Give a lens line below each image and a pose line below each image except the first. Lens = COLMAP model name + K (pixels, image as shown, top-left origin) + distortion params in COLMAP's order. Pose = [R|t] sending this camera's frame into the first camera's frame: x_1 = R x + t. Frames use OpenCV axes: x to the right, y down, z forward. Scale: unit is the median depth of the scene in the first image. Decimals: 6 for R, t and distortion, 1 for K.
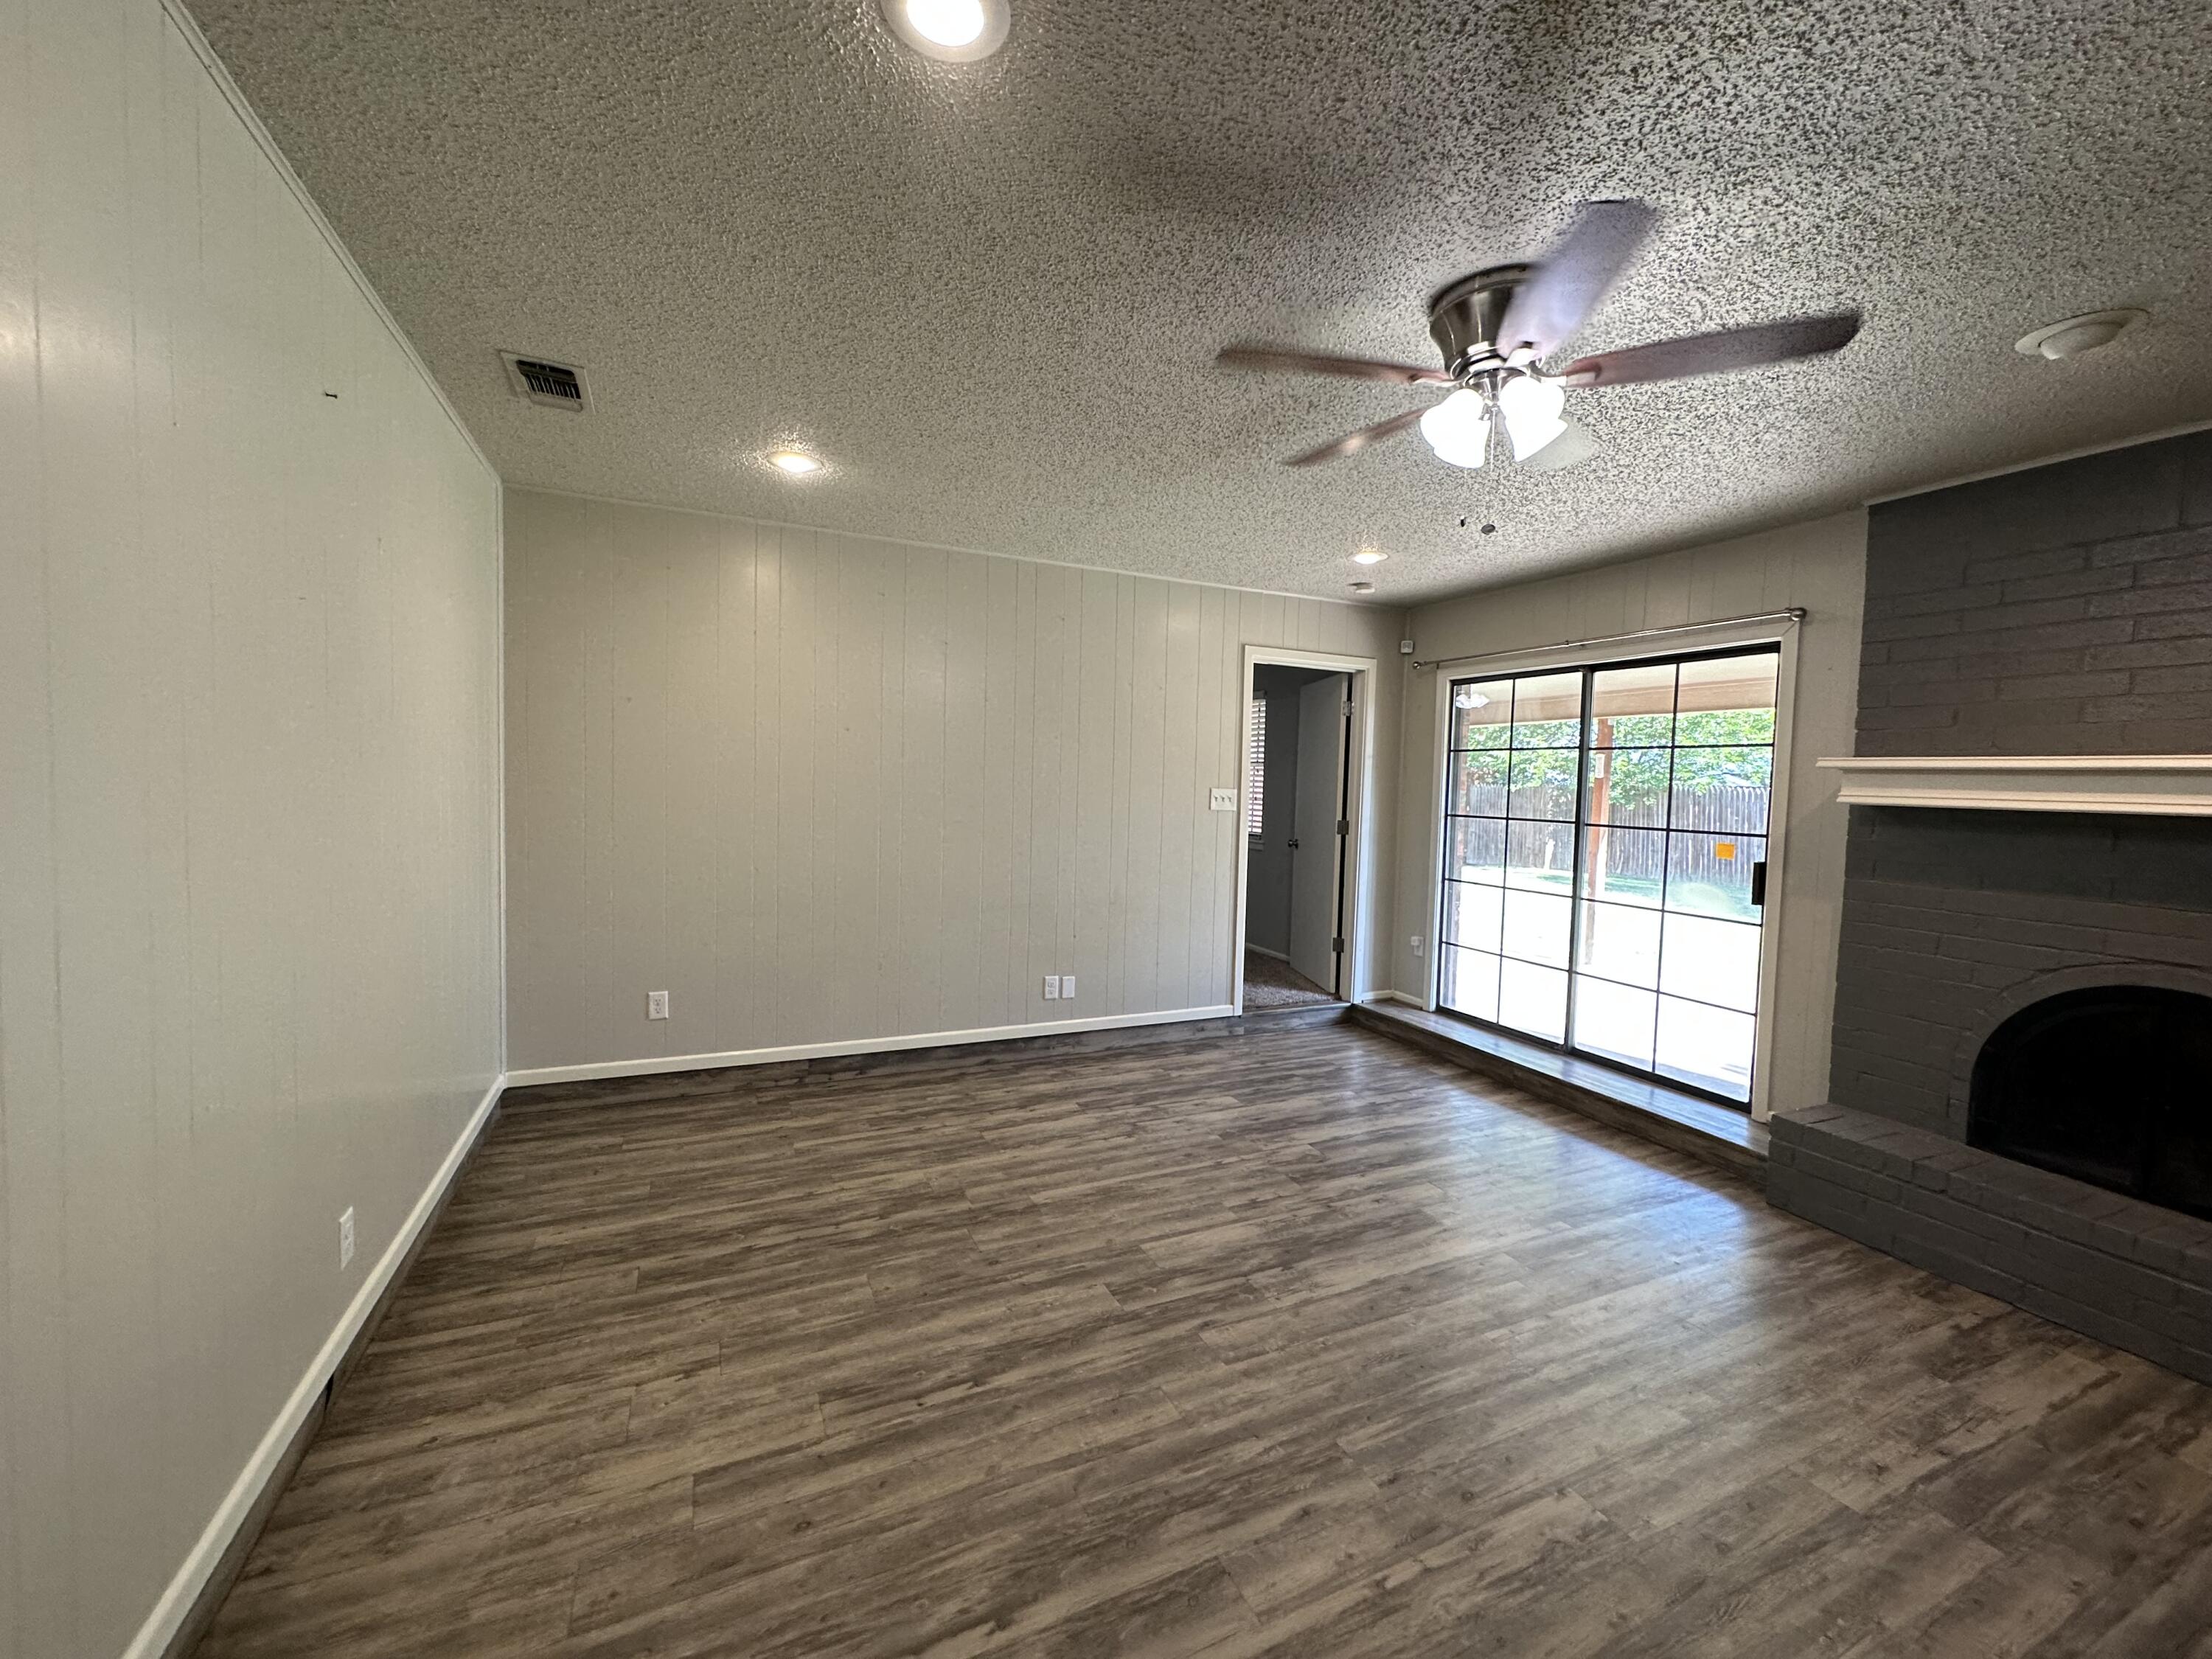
lens RADIAL K [[886.1, 0, 1099.8], [0, 886.1, 829.3], [0, 0, 1]] dist [0.000186, -0.000318]
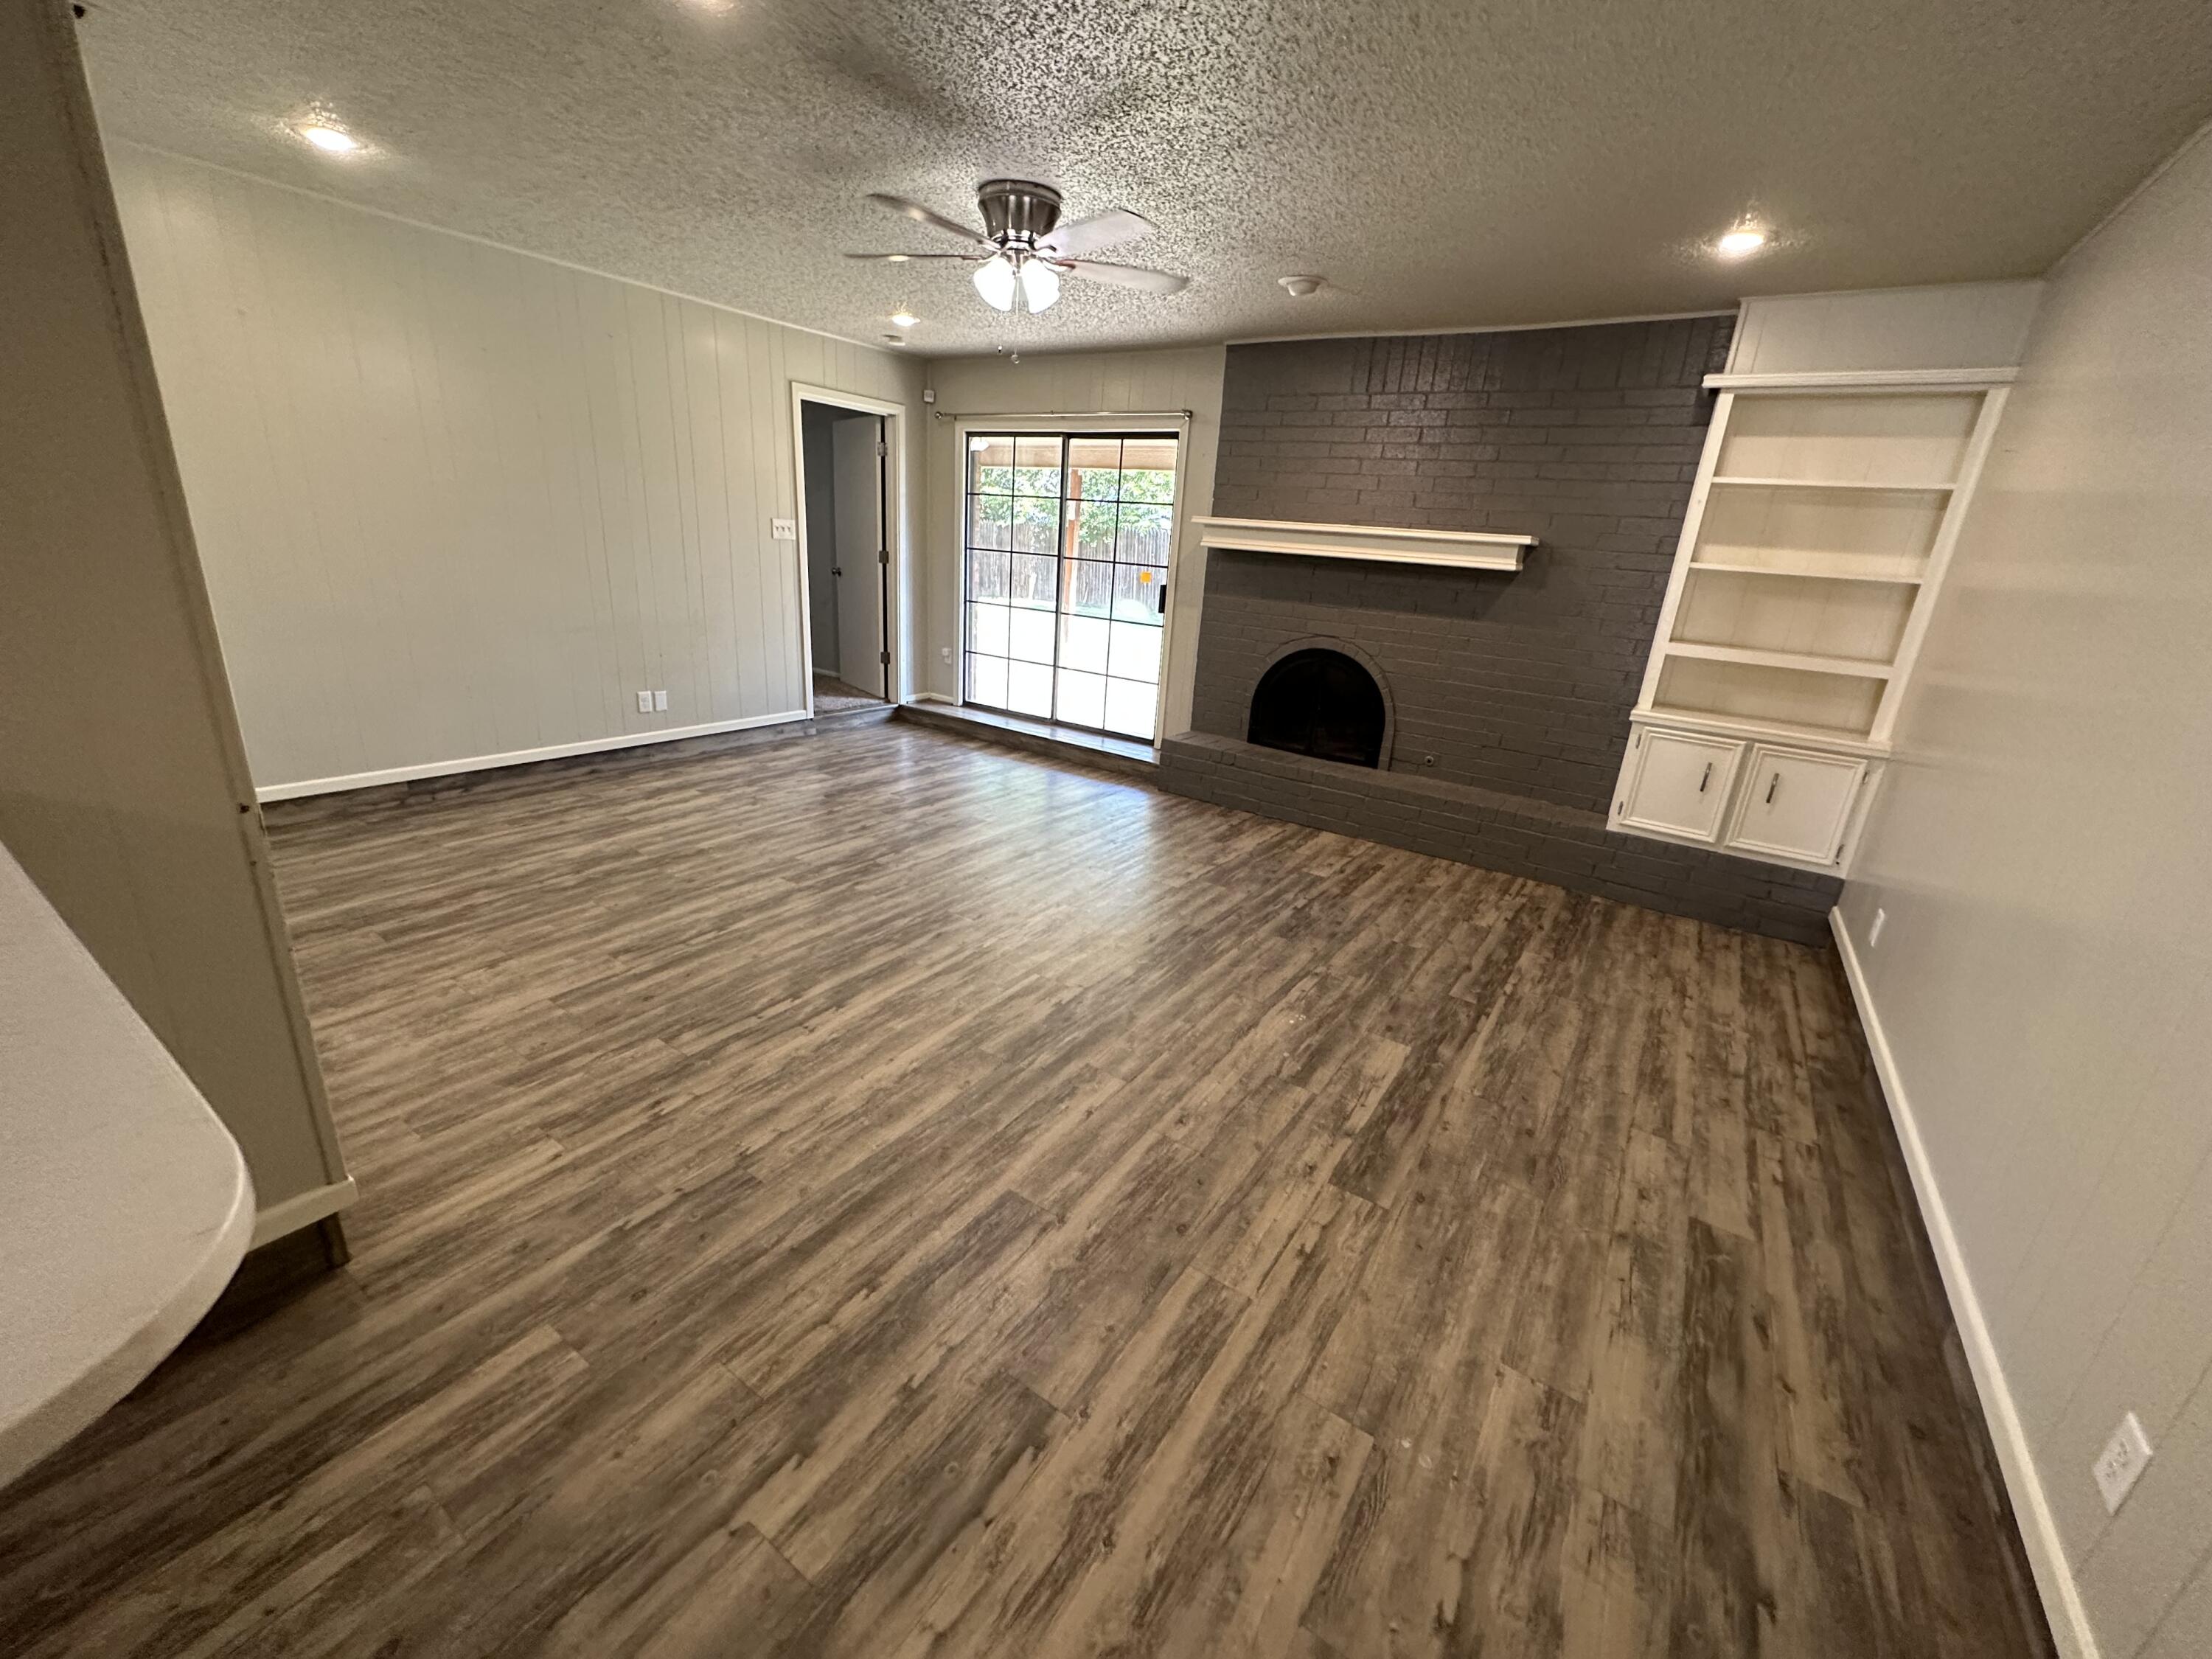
lens RADIAL K [[886.1, 0, 1105.0], [0, 886.1, 823.9], [0, 0, 1]] dist [0.000186, -0.000318]
pose [[0.851363, -0.135268, 0.506837, -0.199898], [-0.014331, 0.959824, 0.280236, 0.006754], [-0.524382, -0.245846, 0.815220, -0.339100]]
